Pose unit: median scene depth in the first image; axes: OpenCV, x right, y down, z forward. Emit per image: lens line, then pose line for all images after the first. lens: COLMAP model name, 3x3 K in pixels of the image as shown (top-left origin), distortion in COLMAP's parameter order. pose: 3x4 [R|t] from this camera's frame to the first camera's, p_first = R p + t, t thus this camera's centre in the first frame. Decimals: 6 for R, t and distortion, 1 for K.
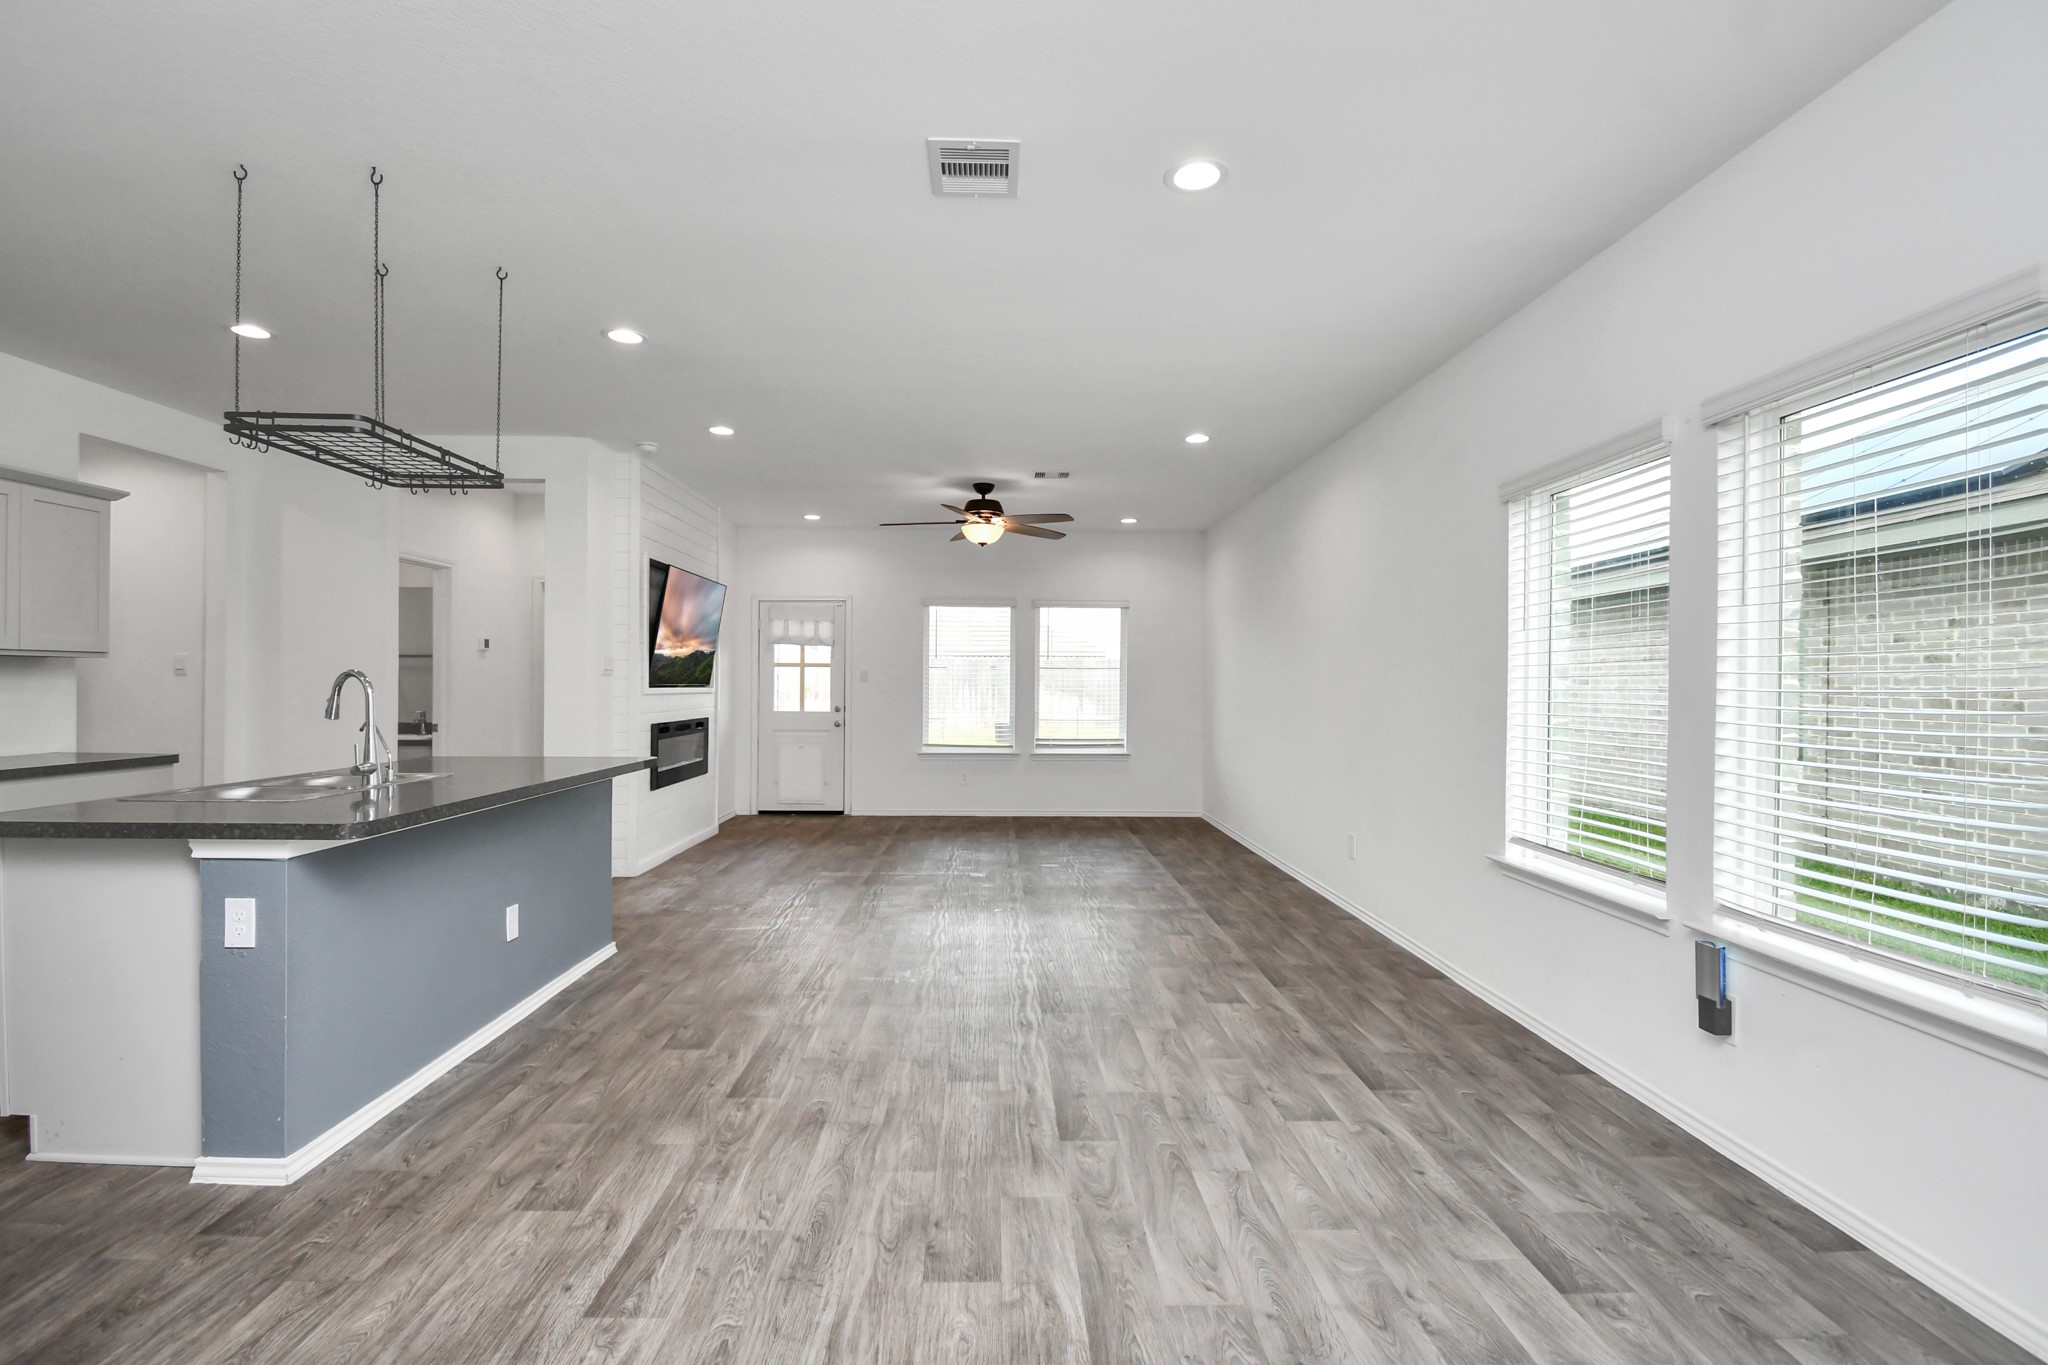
lens RADIAL K [[920.7, 0, 1009.4], [0, 920.7, 685.0], [0, 0, 1]] dist [0.017803, -0.026692]
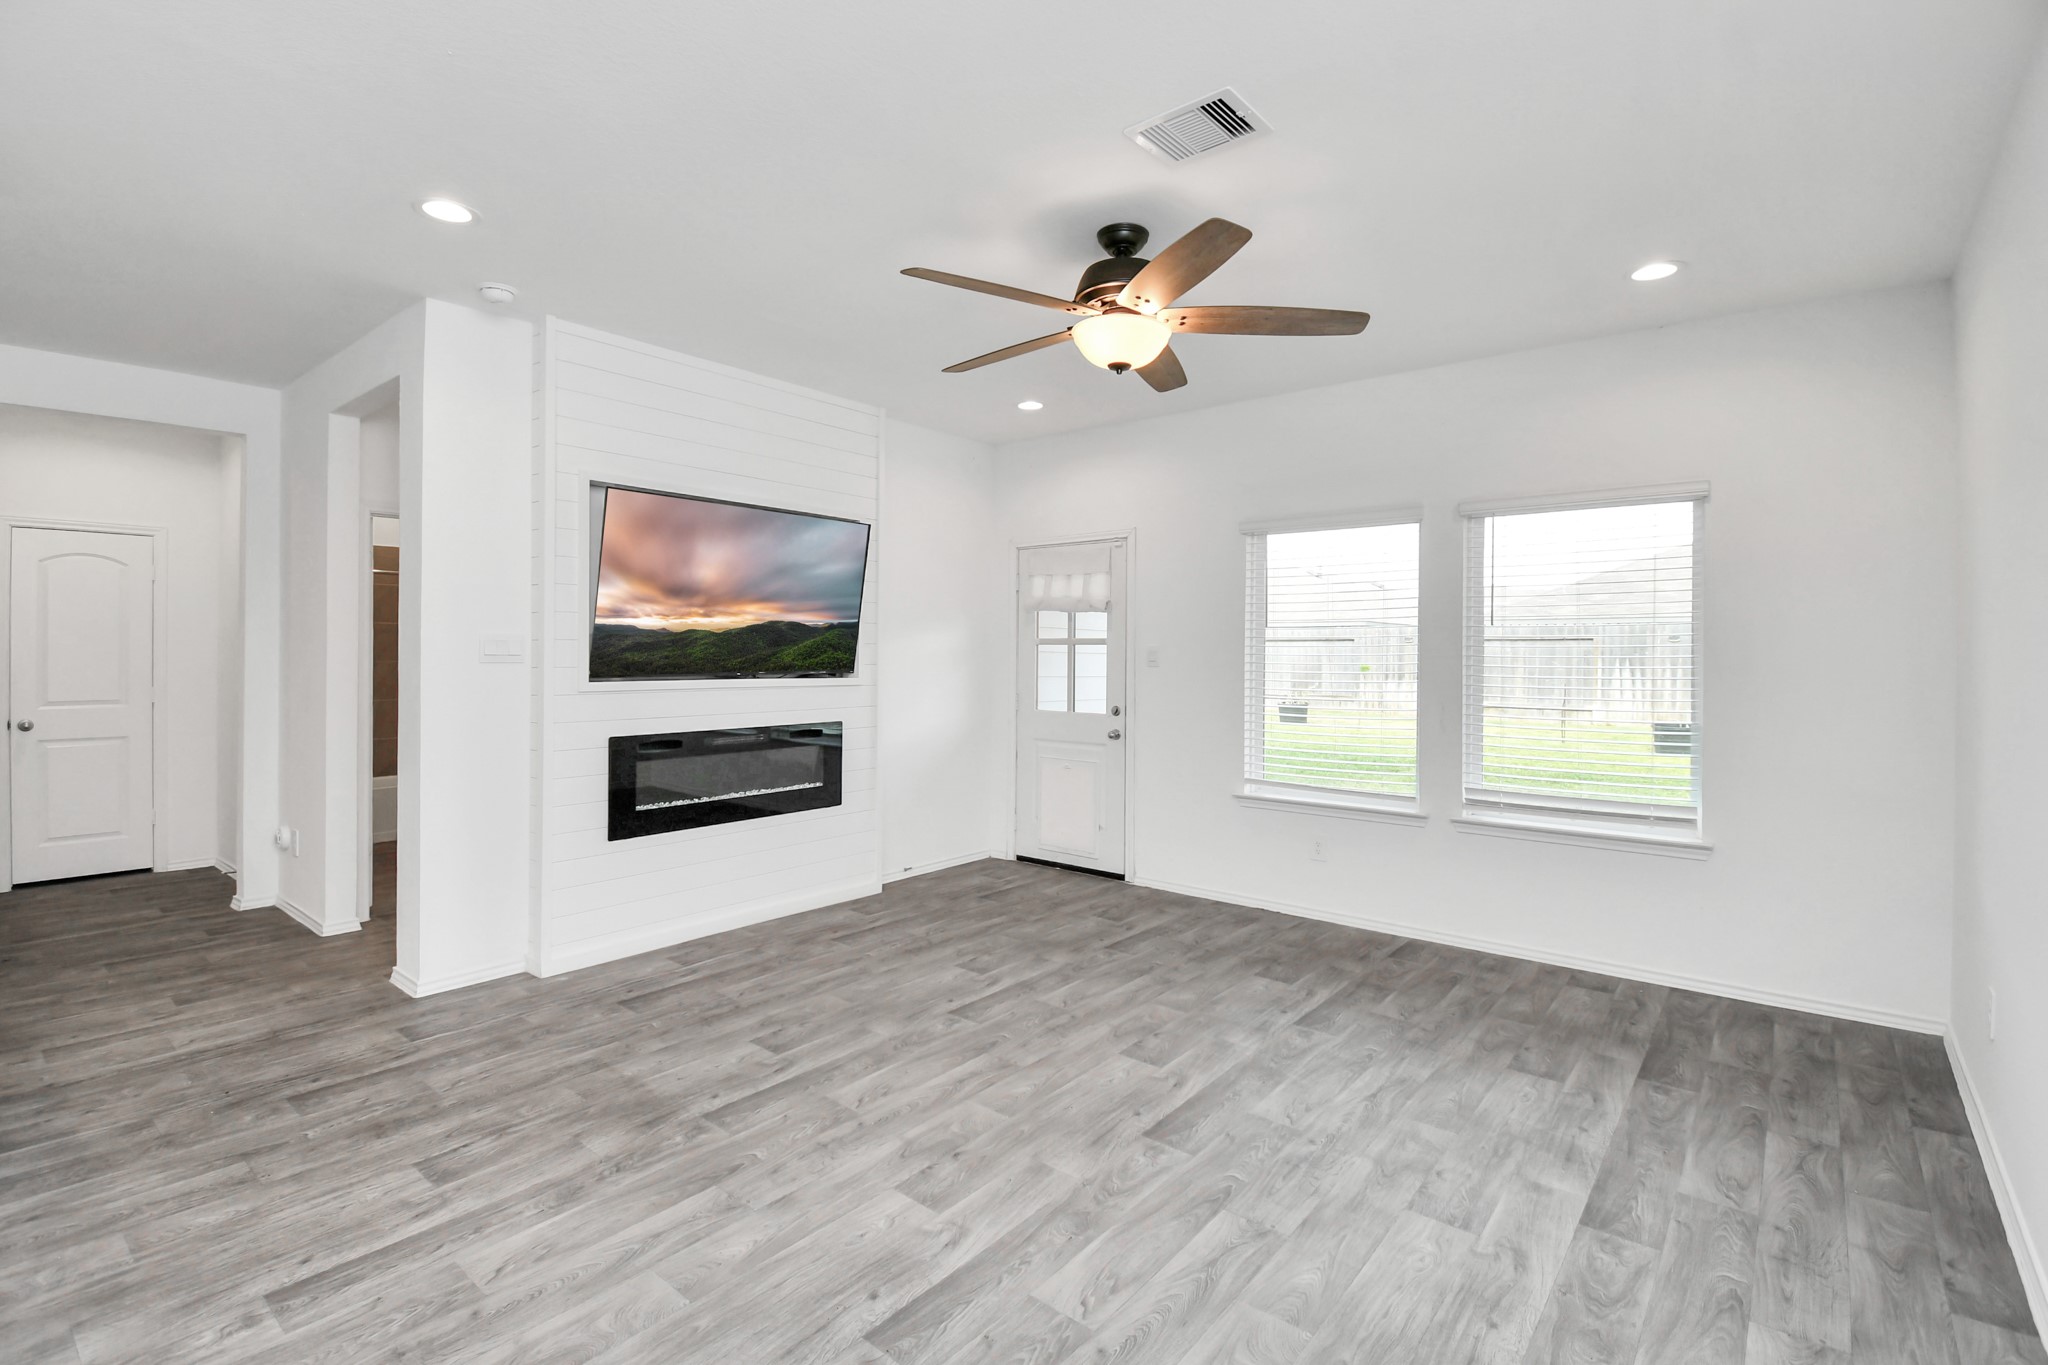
lens RADIAL K [[921.8, 0, 992.7], [0, 921.8, 655.4], [0, 0, 1]] dist [-0.003664, -0.015642]
pose [[0.746473, -0.003989, -0.665404, 0.172370], [-0.003038, 0.999951, -0.009402, -0.005575], [0.665409, 0.009040, 0.746424, 0.474258]]
